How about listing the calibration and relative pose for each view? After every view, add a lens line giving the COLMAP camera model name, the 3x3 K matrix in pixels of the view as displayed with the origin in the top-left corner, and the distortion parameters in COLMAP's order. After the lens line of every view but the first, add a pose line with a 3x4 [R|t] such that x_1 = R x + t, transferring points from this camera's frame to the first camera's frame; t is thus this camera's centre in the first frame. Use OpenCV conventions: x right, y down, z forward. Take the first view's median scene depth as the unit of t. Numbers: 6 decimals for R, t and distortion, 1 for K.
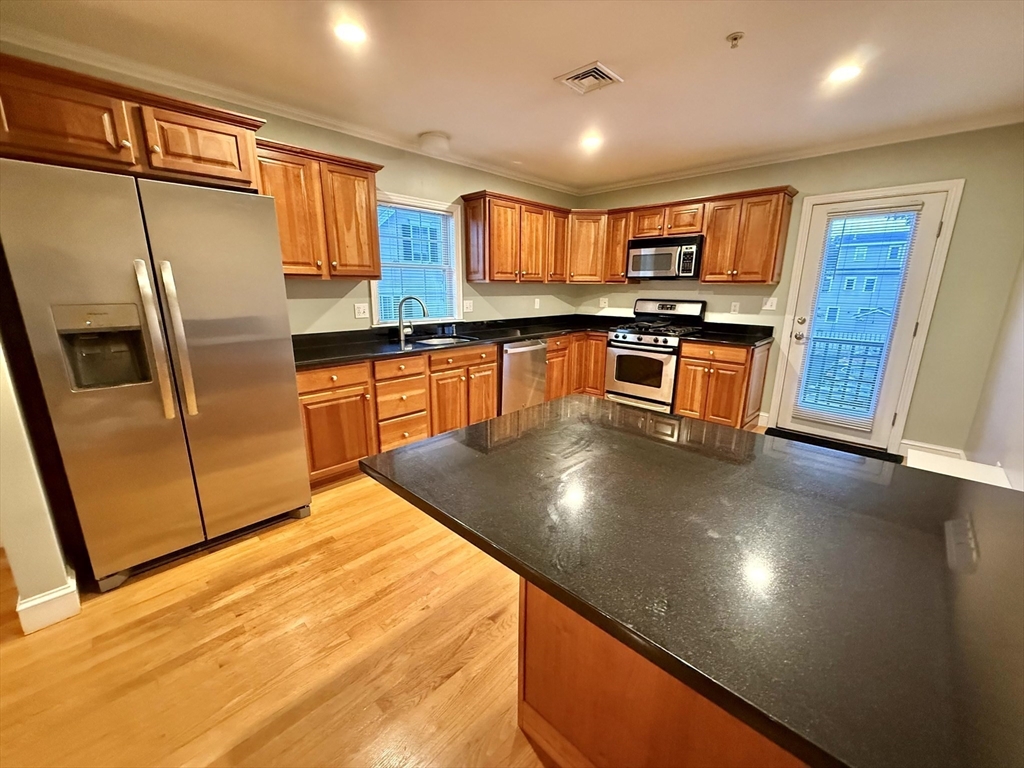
lens RADIAL K [[408.5, 0, 516.1], [0, 408.5, 385.6], [0, 0, 1]] dist [-0.005523, 0.000679]
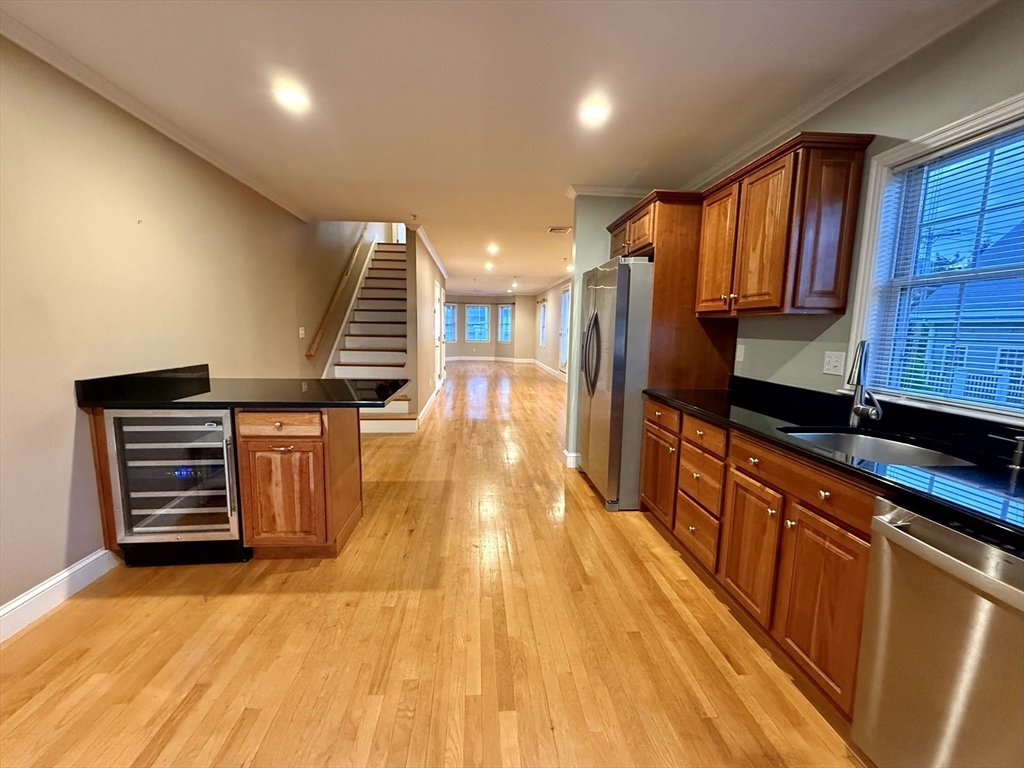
lens RADIAL K [[408.5, 0, 506.4], [0, 408.5, 381.7], [0, 0, 1]] dist [-0.005523, 0.000679]
pose [[-0.671302, 0.088389, -0.735895, 0.390715], [-0.182687, 0.942500, 0.279856, -0.227250], [0.718317, 0.322306, -0.616554, 0.990635]]
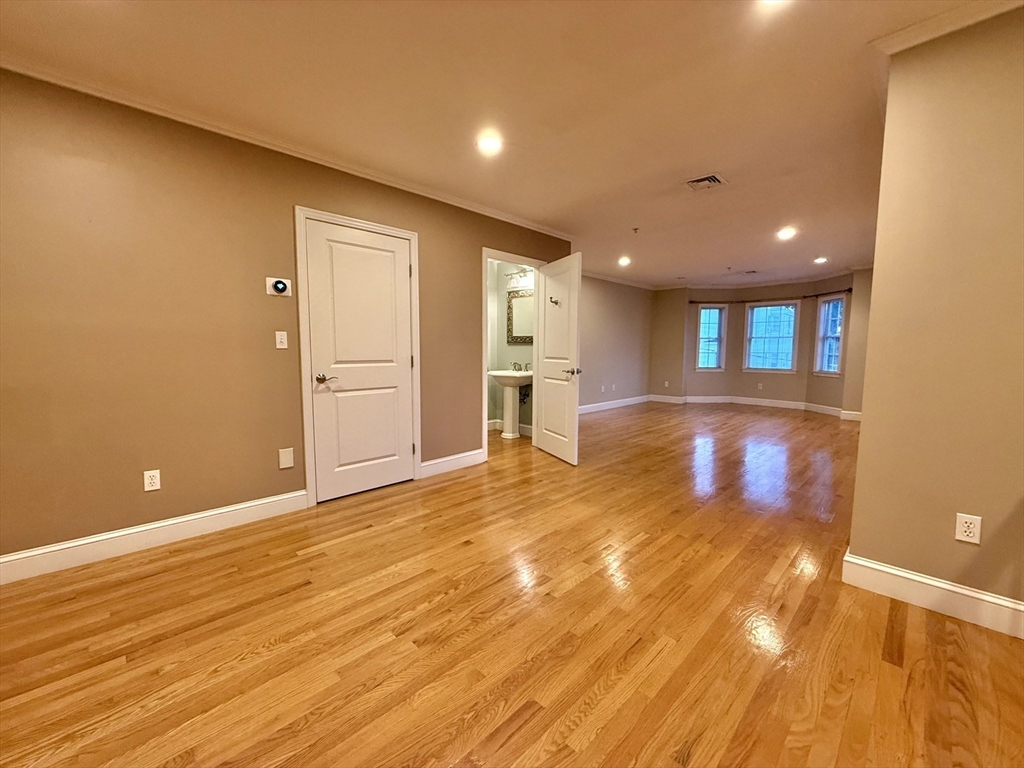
lens RADIAL K [[408.5, 0, 520.7], [0, 408.5, 388.0], [0, 0, 1]] dist [-0.005523, 0.000679]
pose [[-0.999777, -0.004746, 0.020561, -1.412429], [0.002025, 0.948297, 0.317379, 0.019179], [-0.021004, 0.317350, -0.948076, 0.131177]]
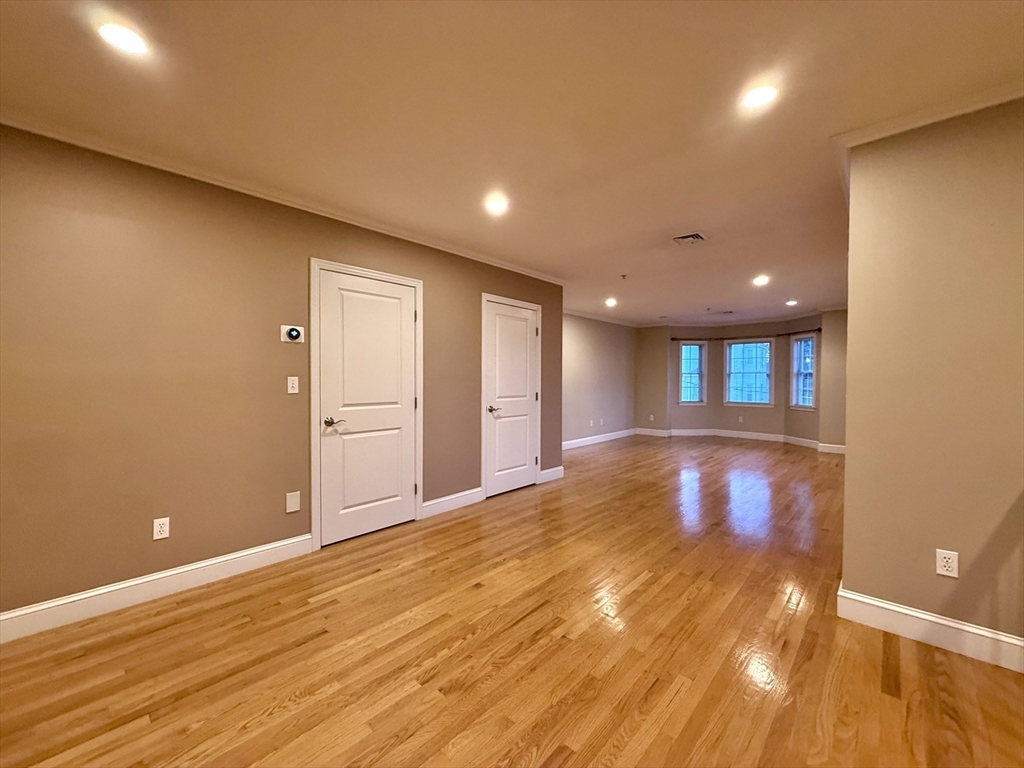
lens RADIAL K [[408.5, 0, 520.6], [0, 408.5, 387.0], [0, 0, 1]] dist [-0.005523, 0.000679]
pose [[-0.999697, -0.001737, -0.024559, -1.363446], [-0.007679, 0.969753, 0.243969, -0.017745], [0.023392, 0.244084, -0.969472, 0.161081]]
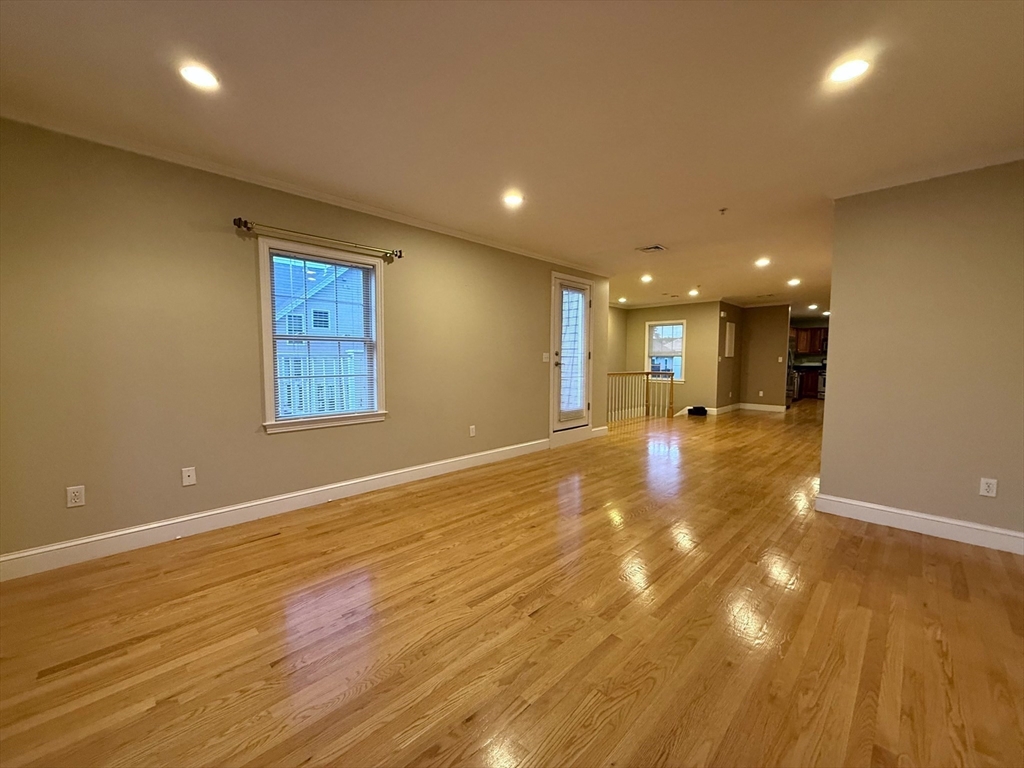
lens RADIAL K [[408.5, 0, 515.7], [0, 408.5, 385.5], [0, 0, 1]] dist [-0.005523, 0.000679]
pose [[0.999801, 0.004491, -0.019426, -2.251353], [-0.007572, 0.986834, -0.161556, 0.551069], [0.018445, 0.161671, 0.986672, -2.237815]]
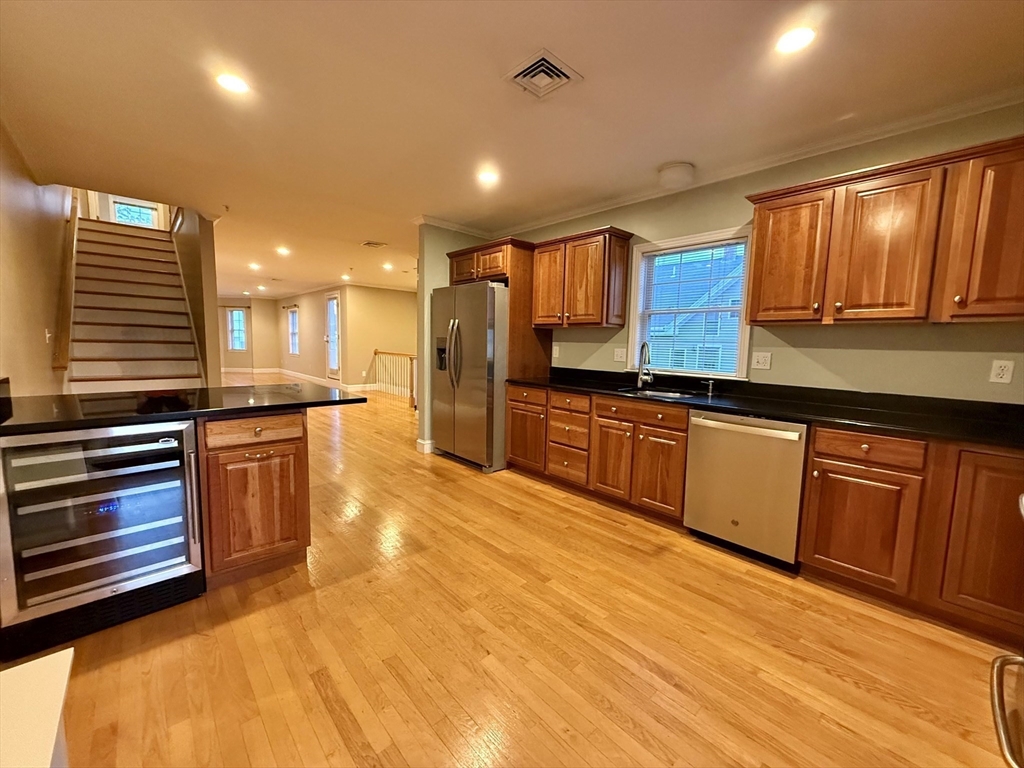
lens RADIAL K [[408.5, 0, 489.9], [0, 408.5, 379.0], [0, 0, 1]] dist [-0.005523, 0.000679]
pose [[-0.096523, 0.090974, -0.991164, 0.716179], [-0.248372, 0.962110, 0.112495, -0.150309], [0.963844, 0.257036, -0.070270, 0.727697]]
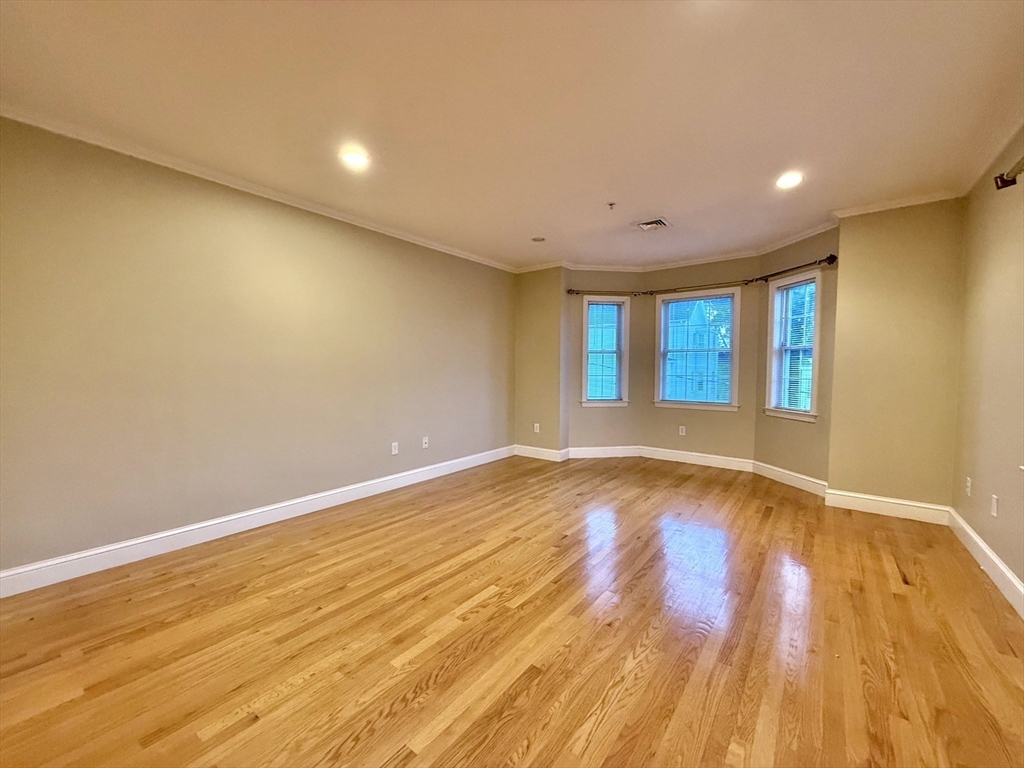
lens RADIAL K [[408.5, 0, 521.9], [0, 408.5, 385.8], [0, 0, 1]] dist [-0.005523, 0.000679]
pose [[-0.992538, 0.002771, -0.121901, -2.049240], [-0.030068, 0.963307, 0.266713, 0.256490], [0.118167, 0.268389, -0.956036, -0.932772]]
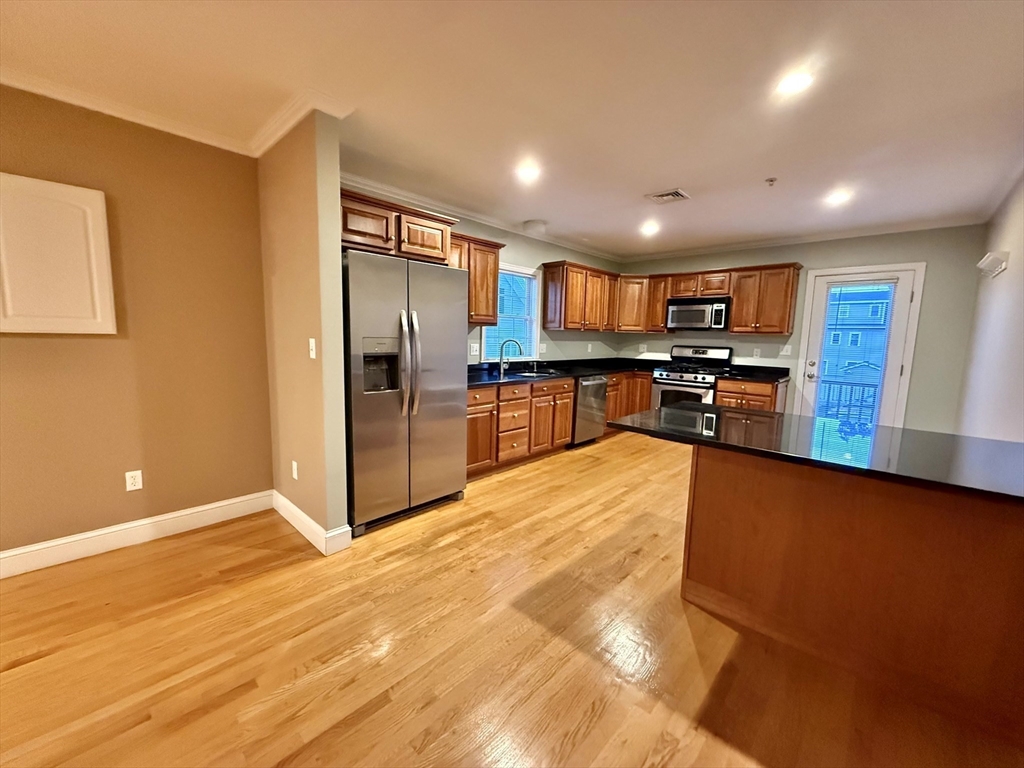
lens RADIAL K [[408.5, 0, 514.6], [0, 408.5, 385.8], [0, 0, 1]] dist [-0.005523, 0.000679]
pose [[0.999810, 0.015481, 0.011828, -0.254753], [-0.013997, 0.993084, -0.116572, 0.075011], [-0.013550, 0.116385, 0.993112, -0.254749]]
